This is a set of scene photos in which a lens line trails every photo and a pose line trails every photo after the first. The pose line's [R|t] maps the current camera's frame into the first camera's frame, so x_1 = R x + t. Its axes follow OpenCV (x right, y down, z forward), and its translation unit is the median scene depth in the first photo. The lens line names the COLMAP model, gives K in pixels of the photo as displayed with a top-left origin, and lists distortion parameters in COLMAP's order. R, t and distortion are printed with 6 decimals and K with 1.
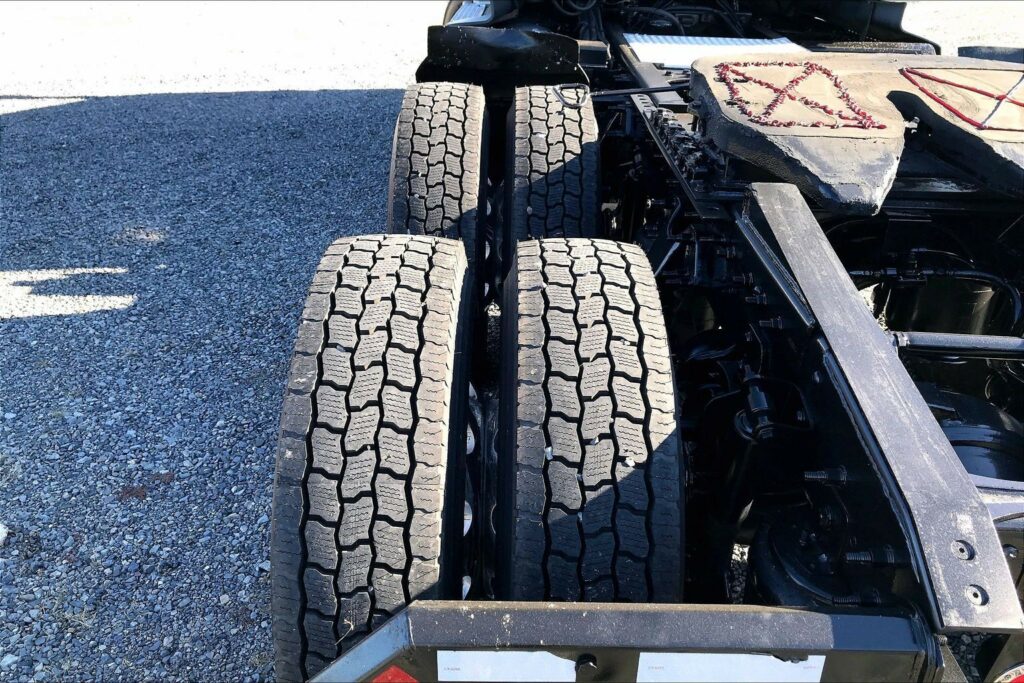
lens RADIAL K [[832.6, 0, 512.0], [0, 832.6, 341.5], [0, 0, 1]] dist [0.007286, 0.000878]
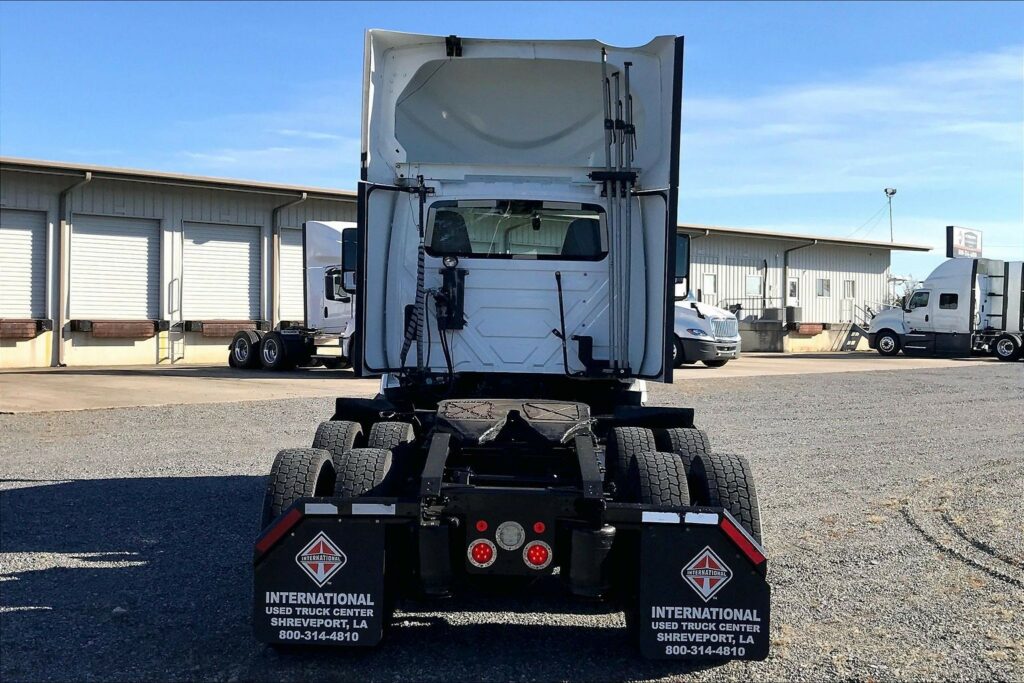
lens RADIAL K [[832.6, 0, 512.0], [0, 832.6, 341.5], [0, 0, 1]] dist [0.007286, 0.000878]
pose [[0.997027, -0.018201, 0.074873, 0.134798], [0.050072, 0.891613, -0.450021, 0.321293], [-0.058567, 0.452432, 0.889874, -0.656026]]
